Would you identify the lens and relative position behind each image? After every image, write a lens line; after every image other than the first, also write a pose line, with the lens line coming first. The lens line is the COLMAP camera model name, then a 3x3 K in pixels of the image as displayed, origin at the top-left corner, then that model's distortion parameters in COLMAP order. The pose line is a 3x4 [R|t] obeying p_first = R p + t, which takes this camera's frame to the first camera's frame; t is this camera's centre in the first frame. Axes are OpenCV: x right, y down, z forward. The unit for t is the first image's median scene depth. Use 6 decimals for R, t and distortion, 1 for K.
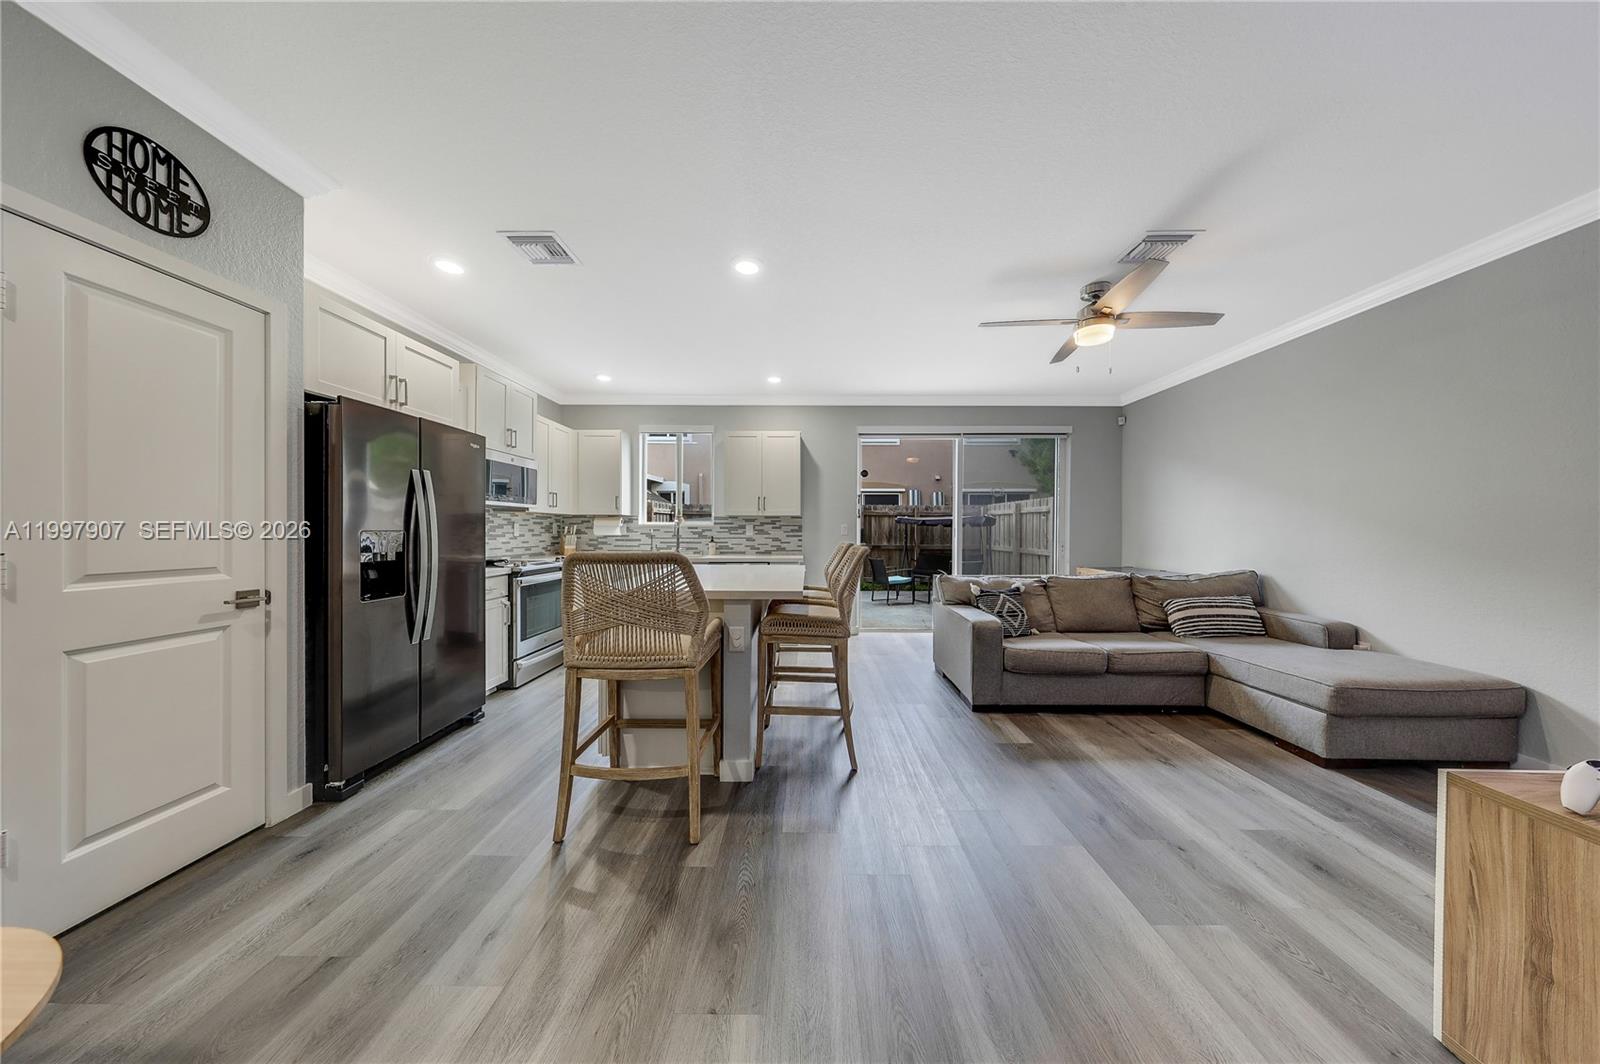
lens RADIAL K [[462.9, 0, 805.6], [0, 462.9, 531.4], [0, 0, 1]] dist [-0.002085, 0.000691]
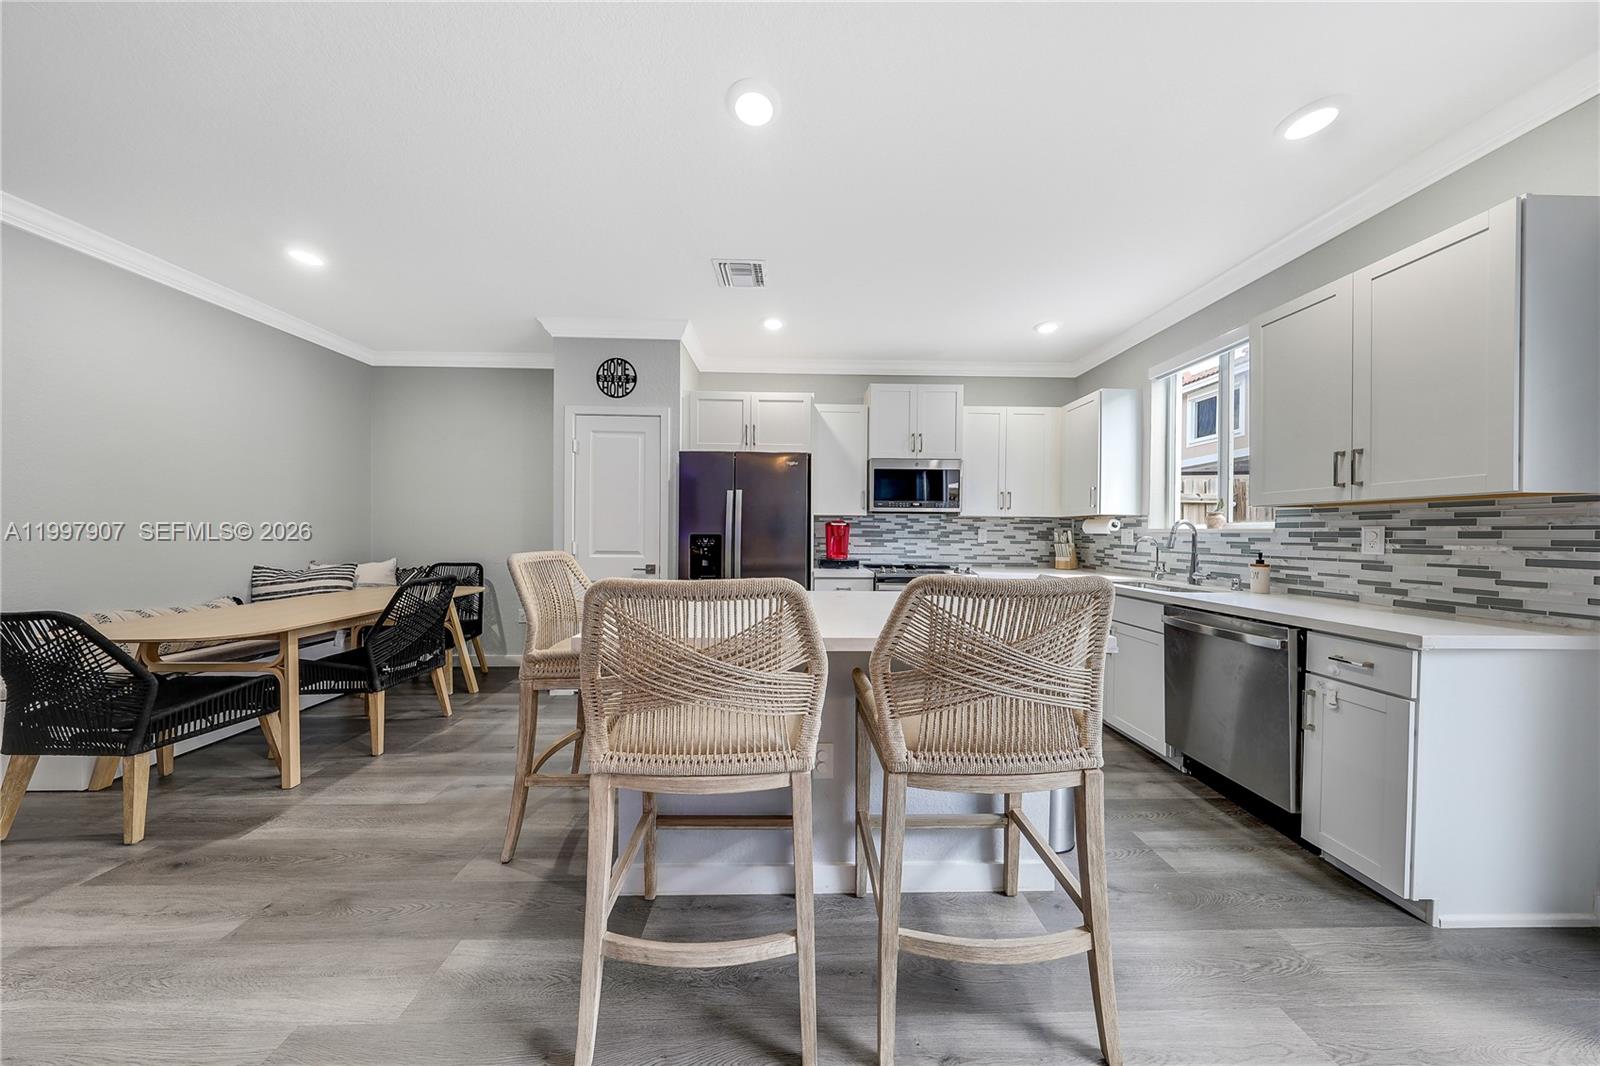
lens RADIAL K [[462.9, 0, 807.7], [0, 462.9, 538.7], [0, 0, 1]] dist [-0.002085, 0.000691]
pose [[0.036544, 0.010859, -0.999273, 0.439654], [-0.012646, 0.999866, 0.010403, -0.004652], [0.999252, 0.012256, 0.036676, 0.949569]]
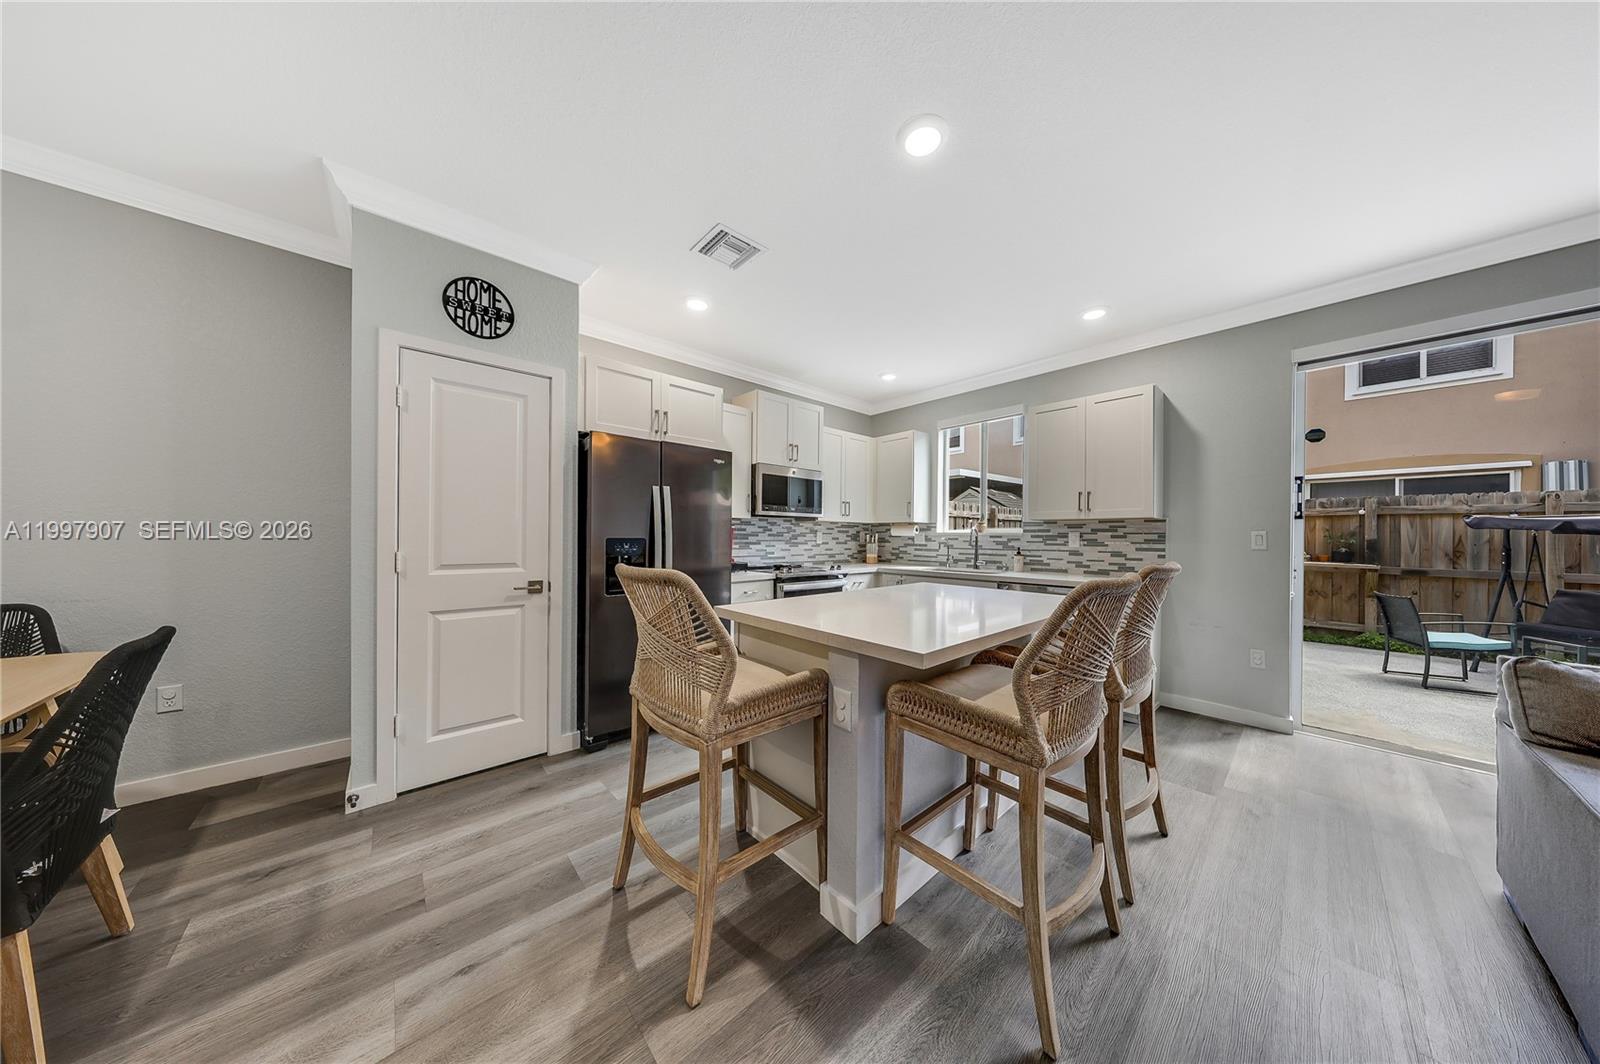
lens RADIAL K [[462.9, 0, 812.5], [0, 462.9, 535.7], [0, 0, 1]] dist [-0.002085, 0.000691]
pose [[0.685766, 0.001408, -0.727820, 0.221590], [-0.008025, 0.999952, -0.005628, -0.003530], [0.727778, 0.009700, 0.685745, 0.392060]]
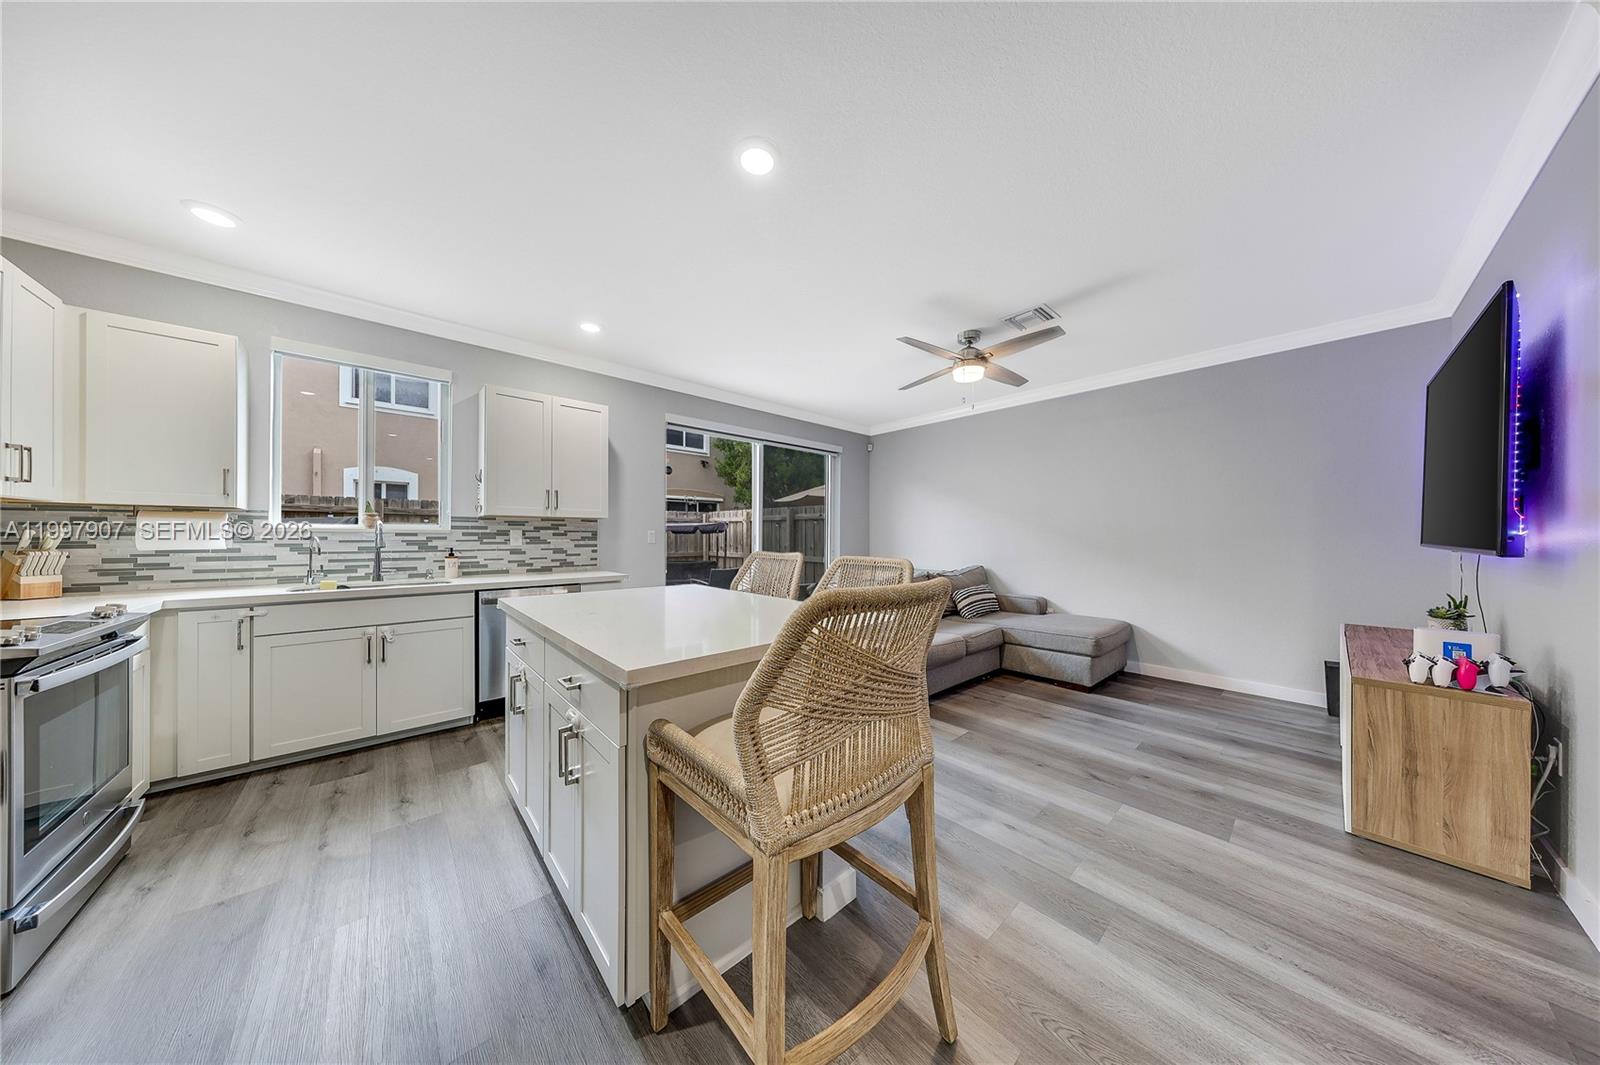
lens RADIAL K [[462.9, 0, 799.0], [0, 462.9, 536.6], [0, 0, 1]] dist [-0.002085, 0.000691]
pose [[0.744058, -0.001063, 0.668114, -0.484369], [0.002735, 0.999995, -0.001456, -0.004435], [-0.668110, 0.002911, 0.744057, 0.397962]]
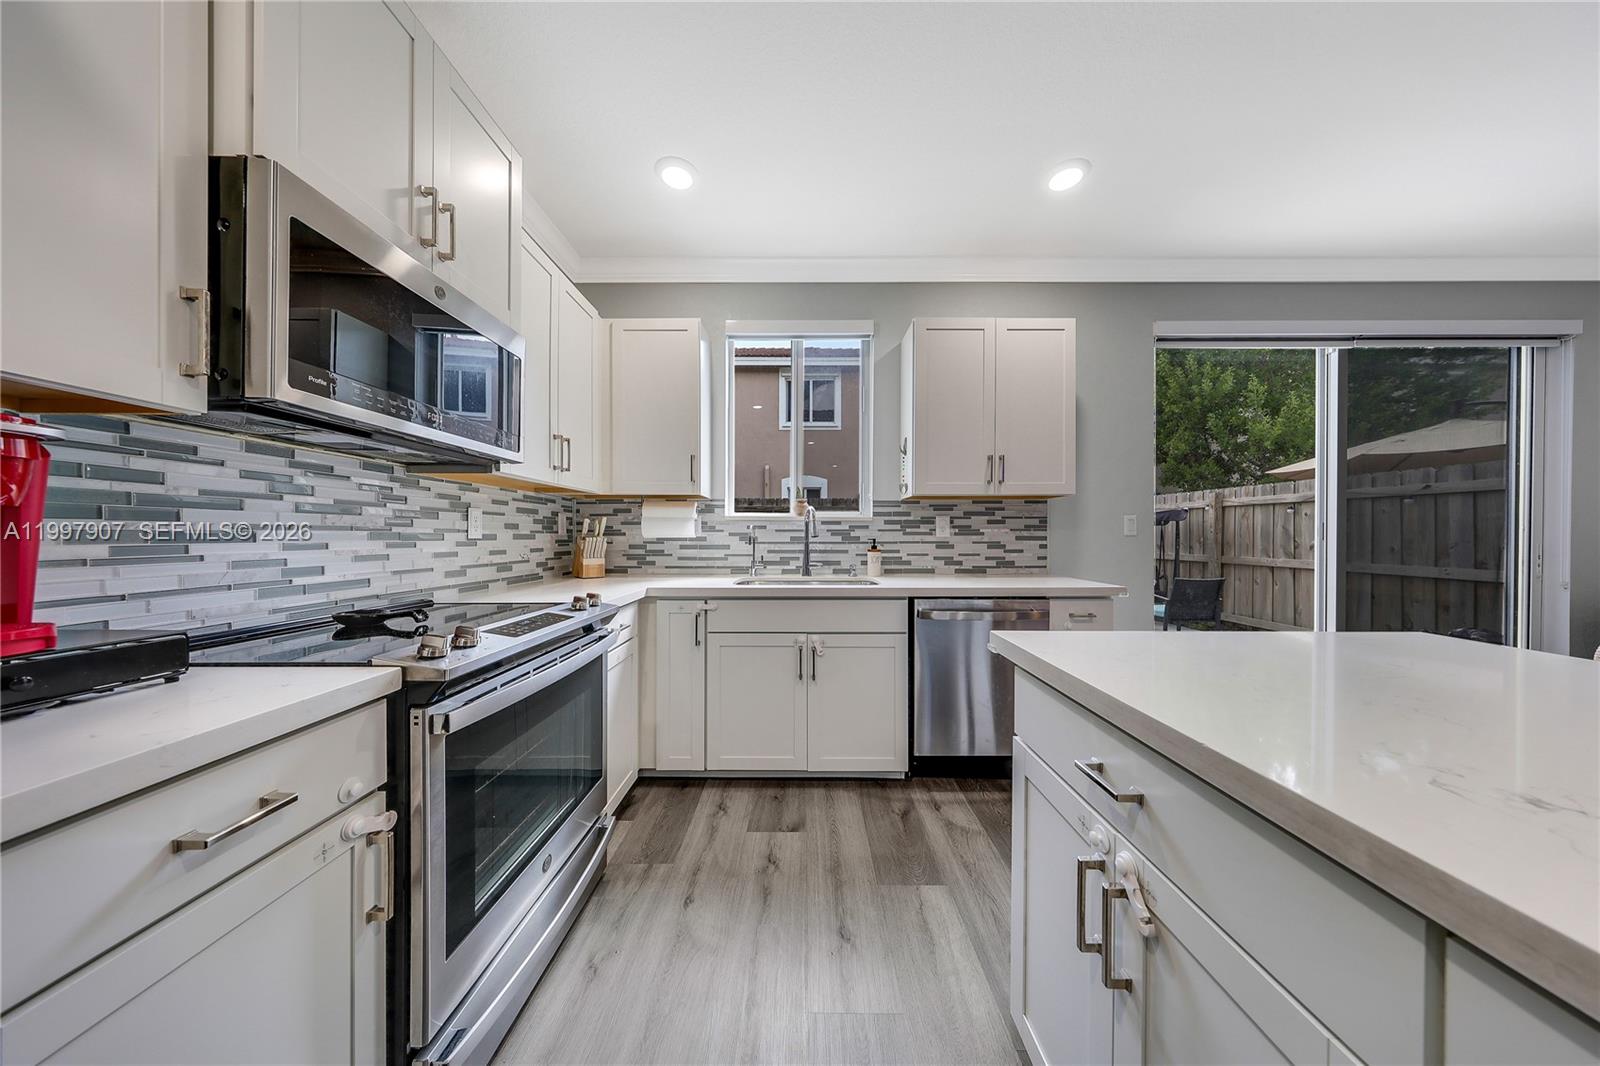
lens RADIAL K [[462.9, 0, 803.7], [0, 462.9, 534.1], [0, 0, 1]] dist [-0.002085, 0.000691]
pose [[0.999995, -0.002784, -0.001472, -0.499042], [0.002776, 0.999981, -0.005581, 0.014363], [0.001487, 0.005577, 0.999983, 0.890781]]
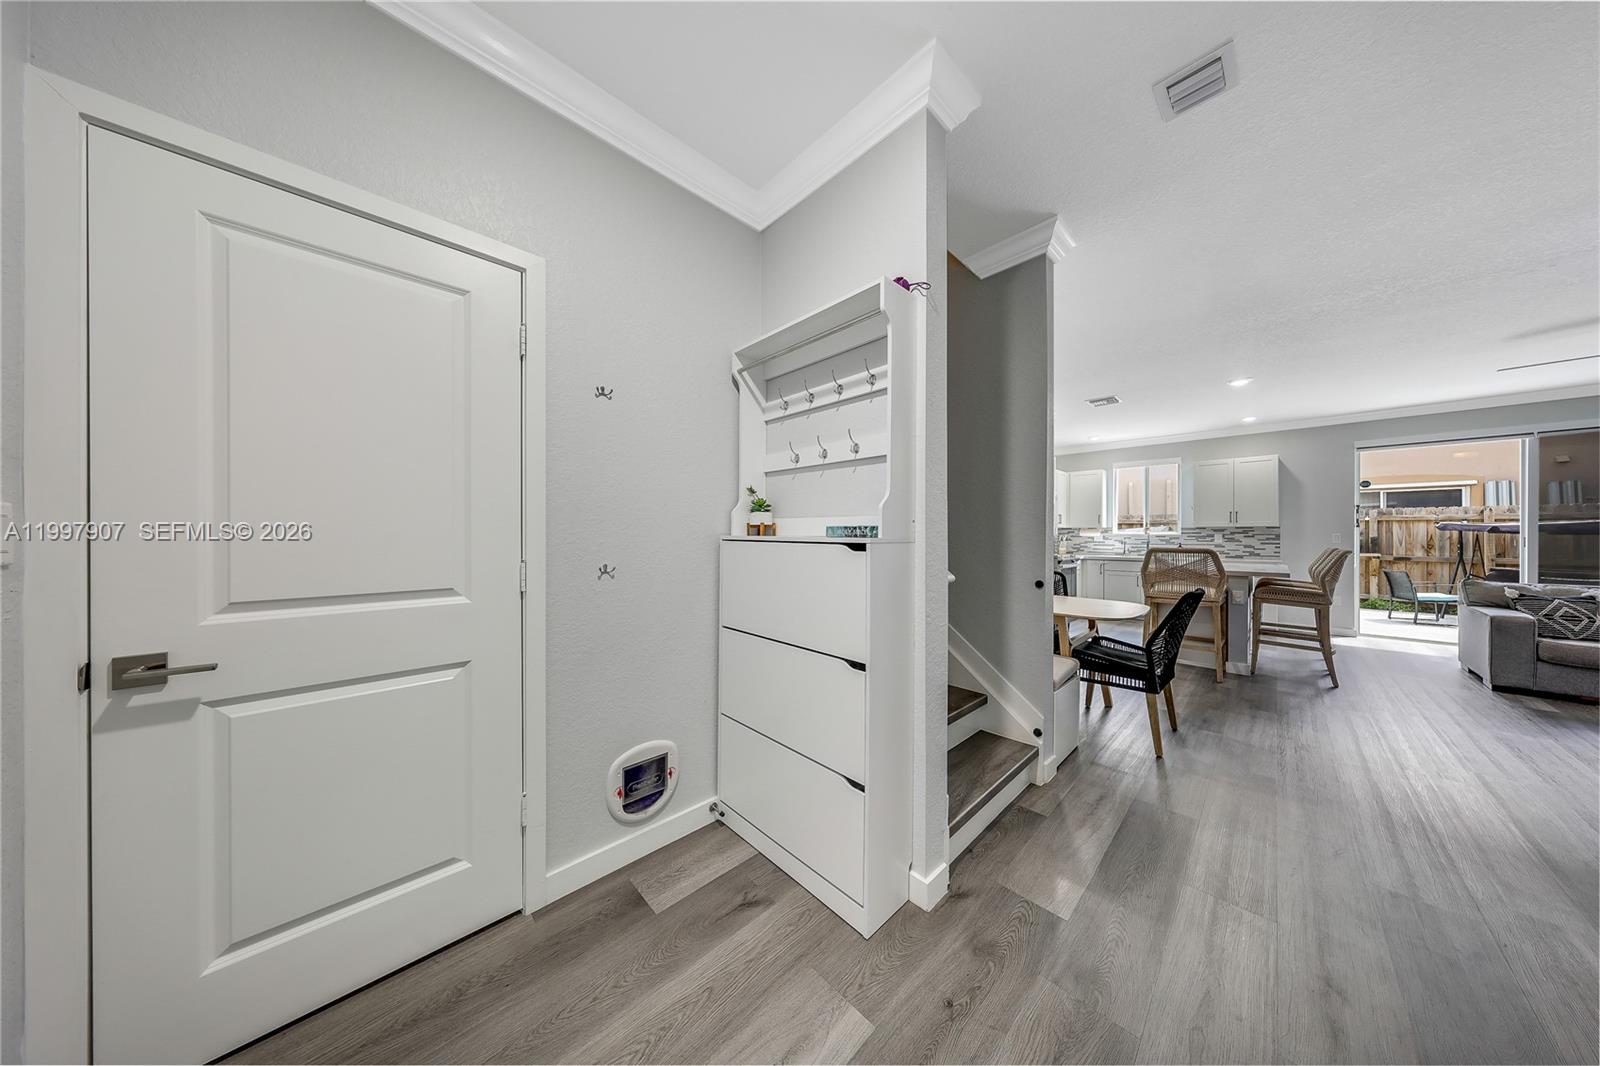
lens RADIAL K [[462.9, 0, 805.6], [0, 462.9, 533.0], [0, 0, 1]] dist [-0.002085, 0.000691]
pose [[0.705912, -0.004090, -0.708288, -0.047165], [-0.004218, 0.999941, -0.009978, 0.000282], [0.708287, 0.010031, 0.705853, -1.163422]]
